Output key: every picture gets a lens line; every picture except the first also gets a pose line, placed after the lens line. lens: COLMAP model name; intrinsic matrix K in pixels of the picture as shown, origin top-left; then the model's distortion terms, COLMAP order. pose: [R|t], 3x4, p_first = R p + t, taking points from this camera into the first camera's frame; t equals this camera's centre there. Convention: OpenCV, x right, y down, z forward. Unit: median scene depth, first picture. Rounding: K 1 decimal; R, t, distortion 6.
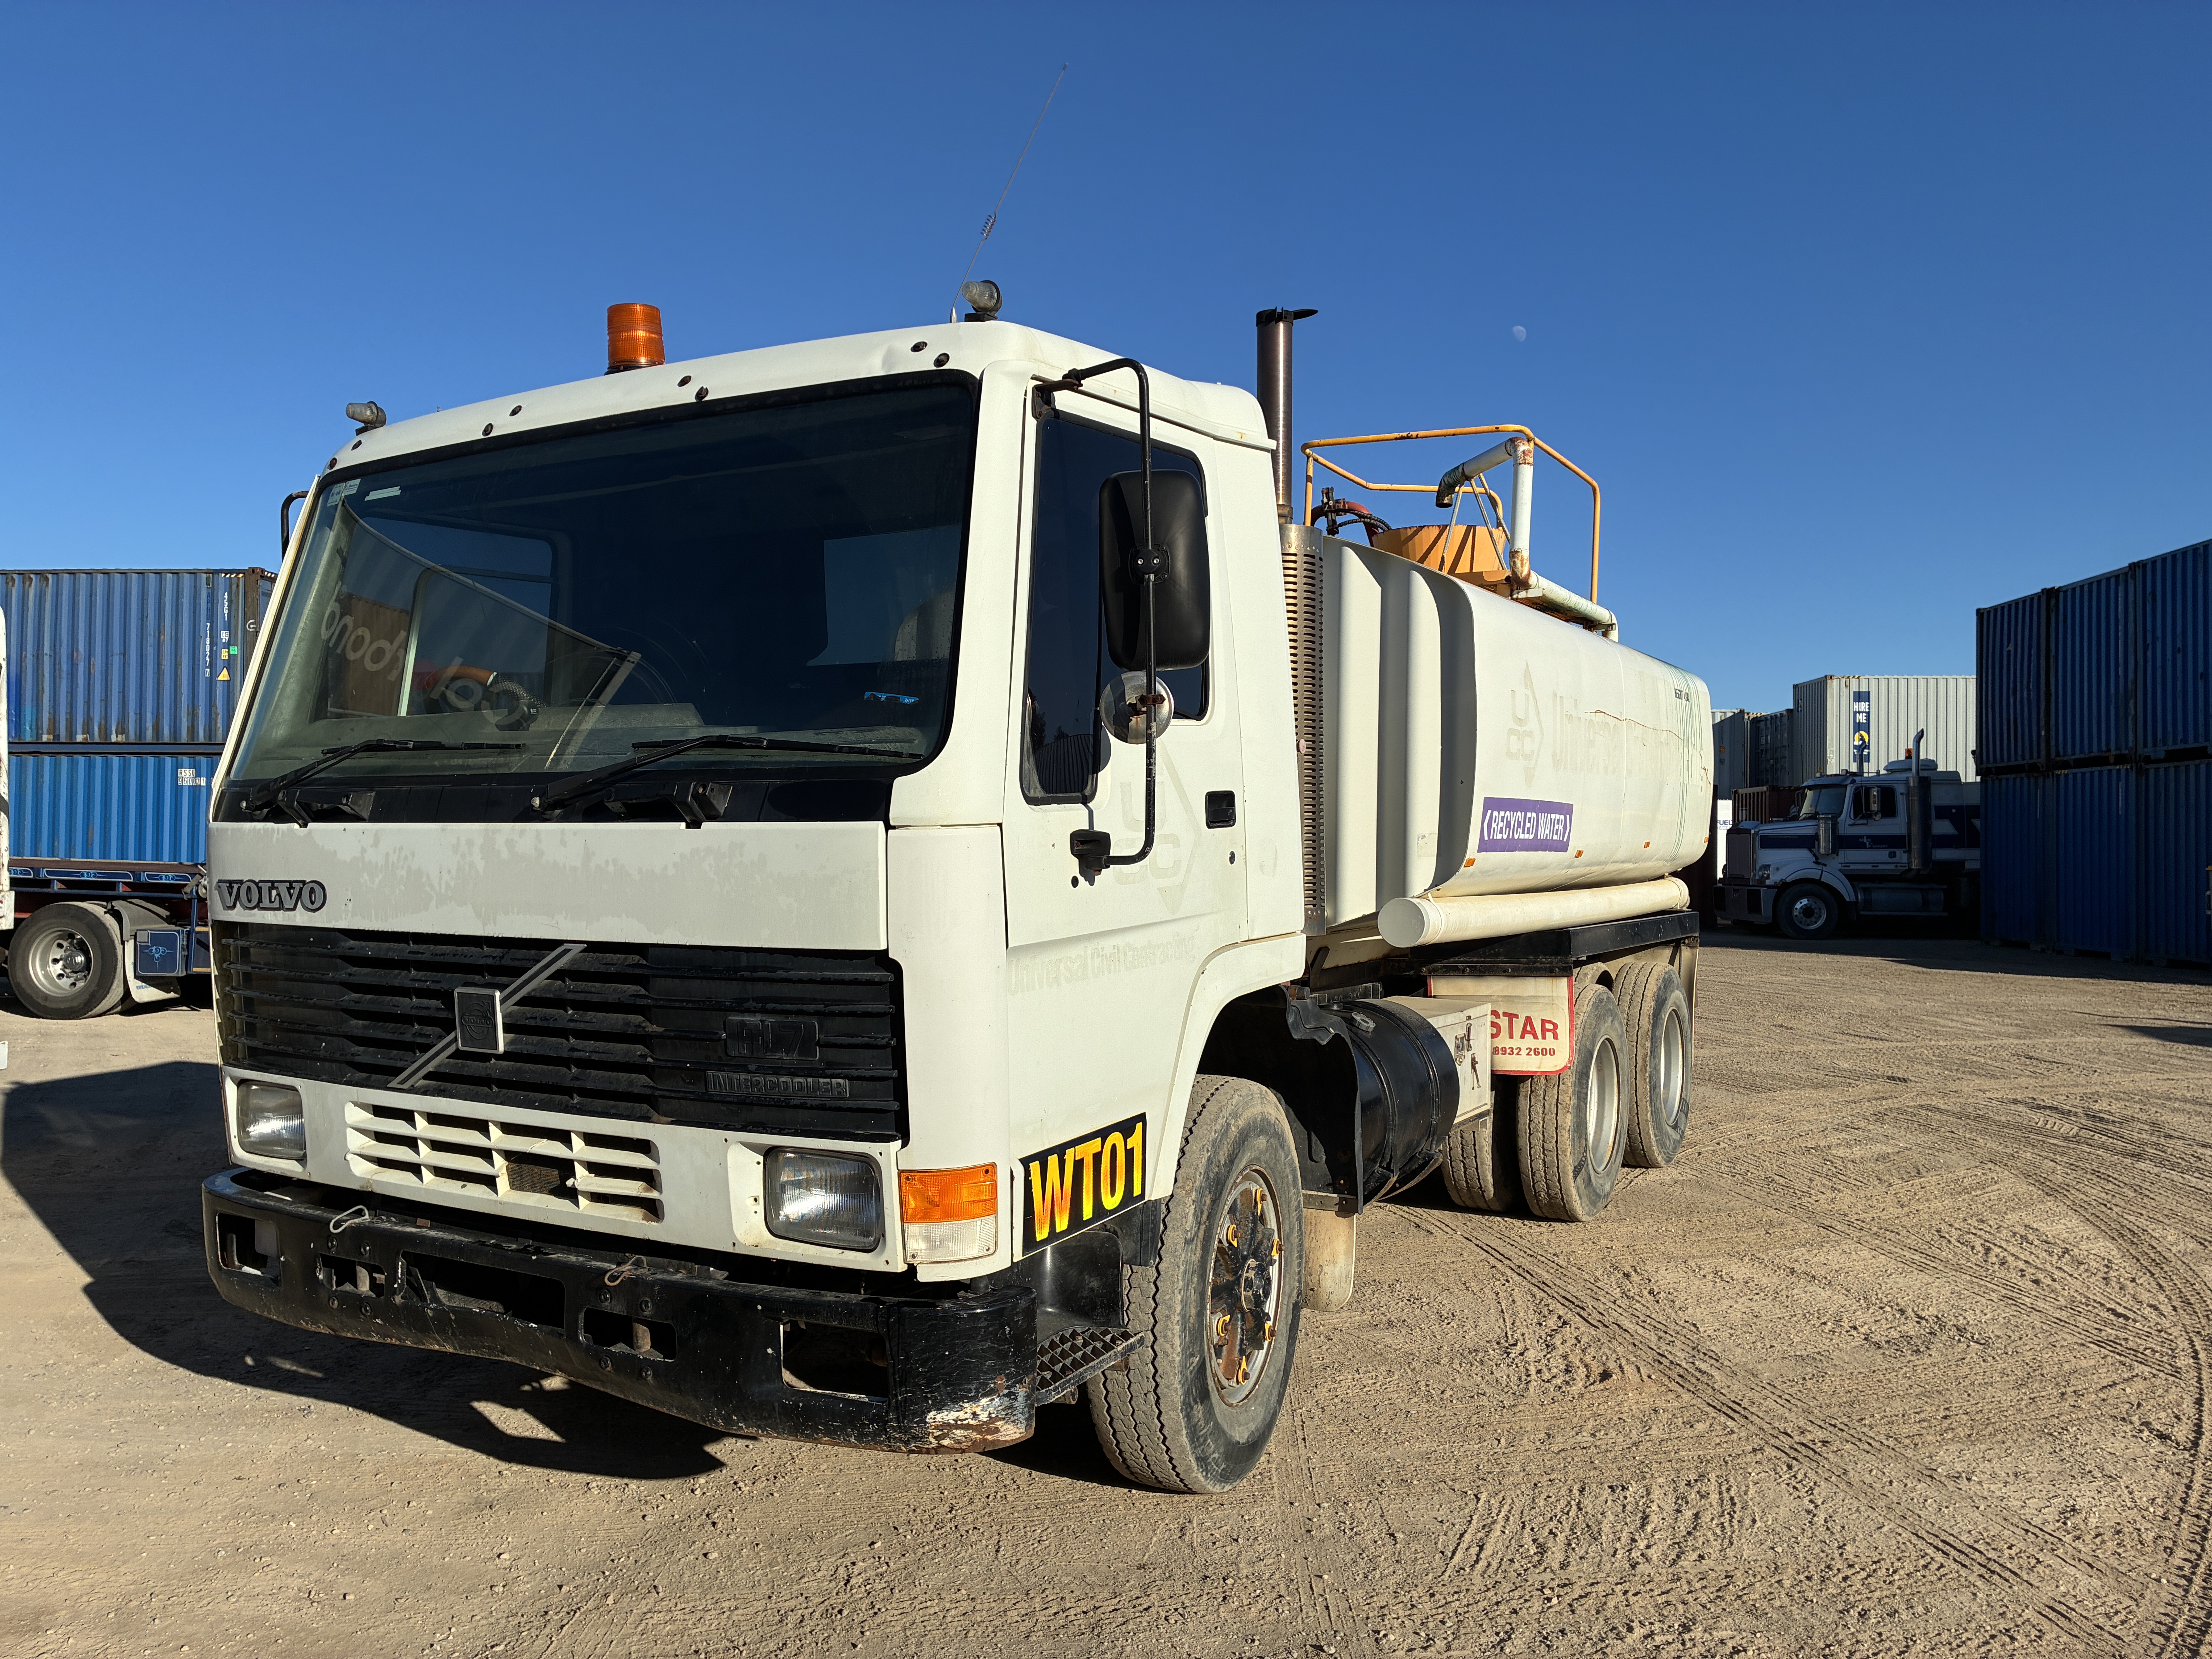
lens RADIAL K [[1691.5, 0, 1093.8], [0, 1691.5, 837.3], [0, 0, 1]] dist [0.065176, -0.100632]
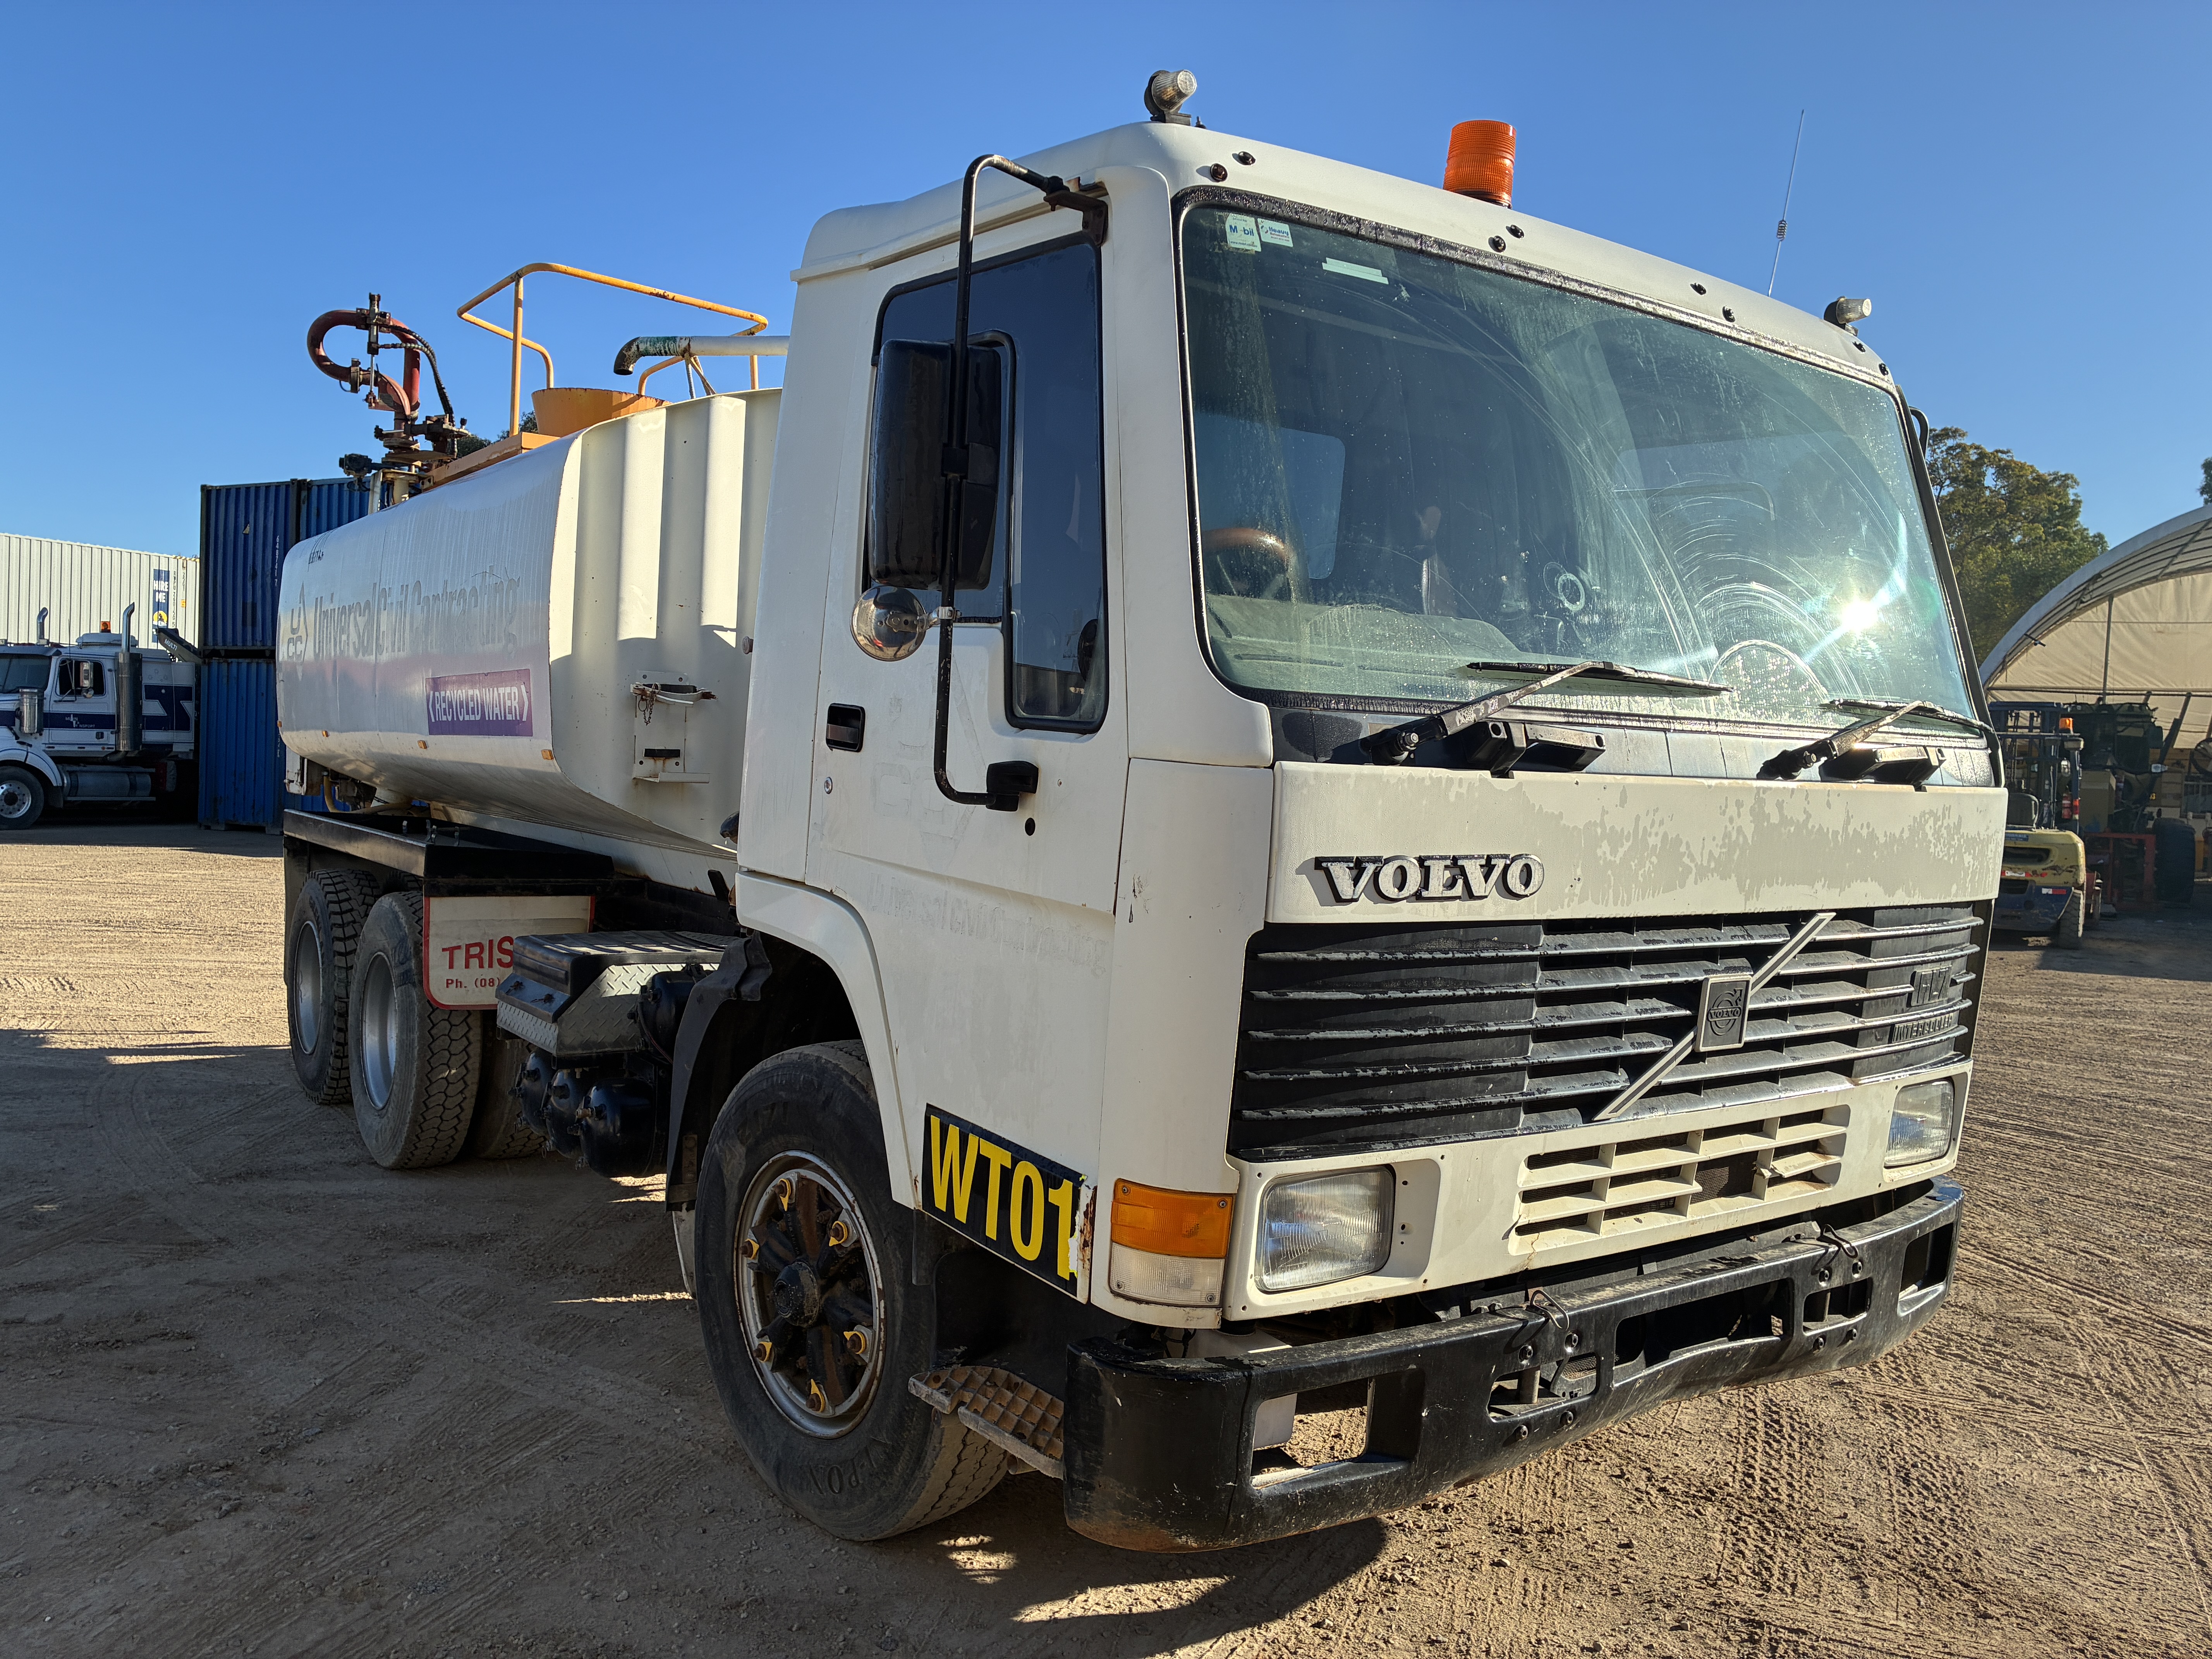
lens RADIAL K [[1688.8, 0, 1106.0], [0, 1688.8, 829.5], [0, 0, 1]] dist [0.031458, -0.008378]
pose [[0.397085, -0.028889, 0.917327, -1.215963], [-0.035486, 0.998274, 0.046799, -0.011684], [-0.917096, -0.051135, 0.395374, 0.924902]]
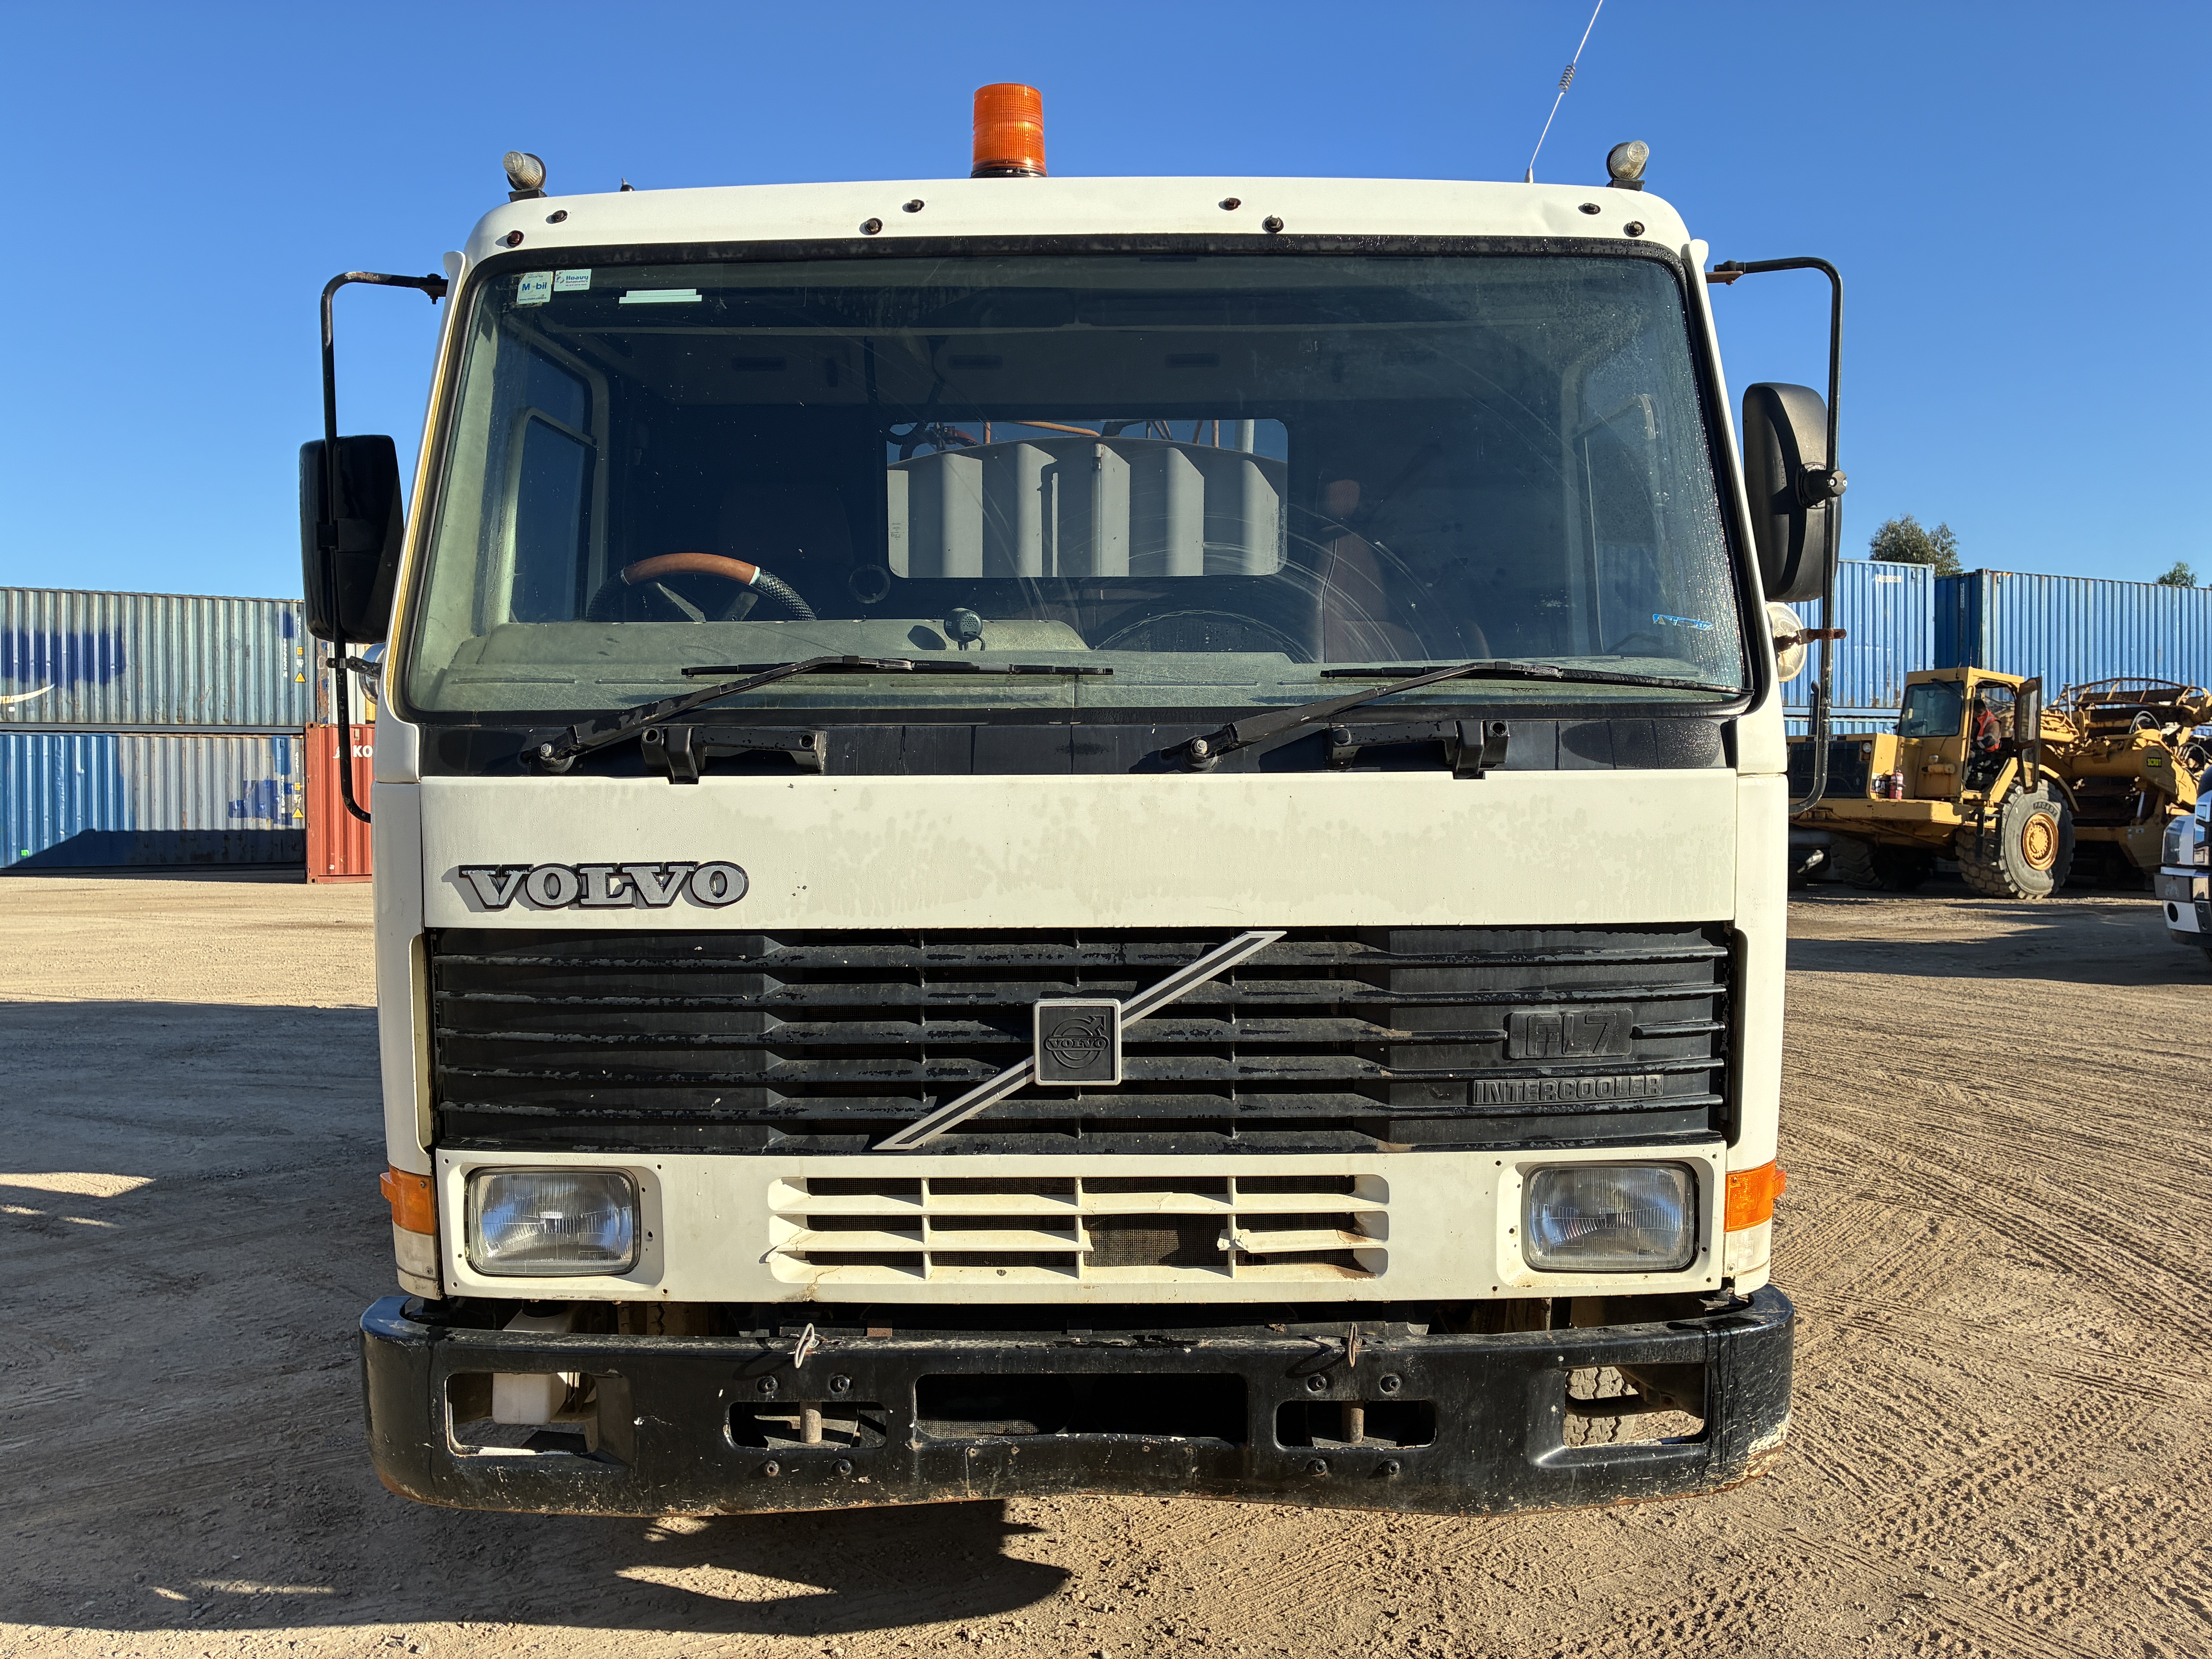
lens RADIAL K [[1691.0, 0, 1106.0], [0, 1691.0, 829.5], [0, 0, 1]] dist [0.024188, -0.001268]
pose [[0.861557, -0.024220, 0.507082, -0.696708], [0.009895, 0.999473, 0.030927, -0.006917], [-0.507564, -0.021628, 0.861343, 0.357241]]
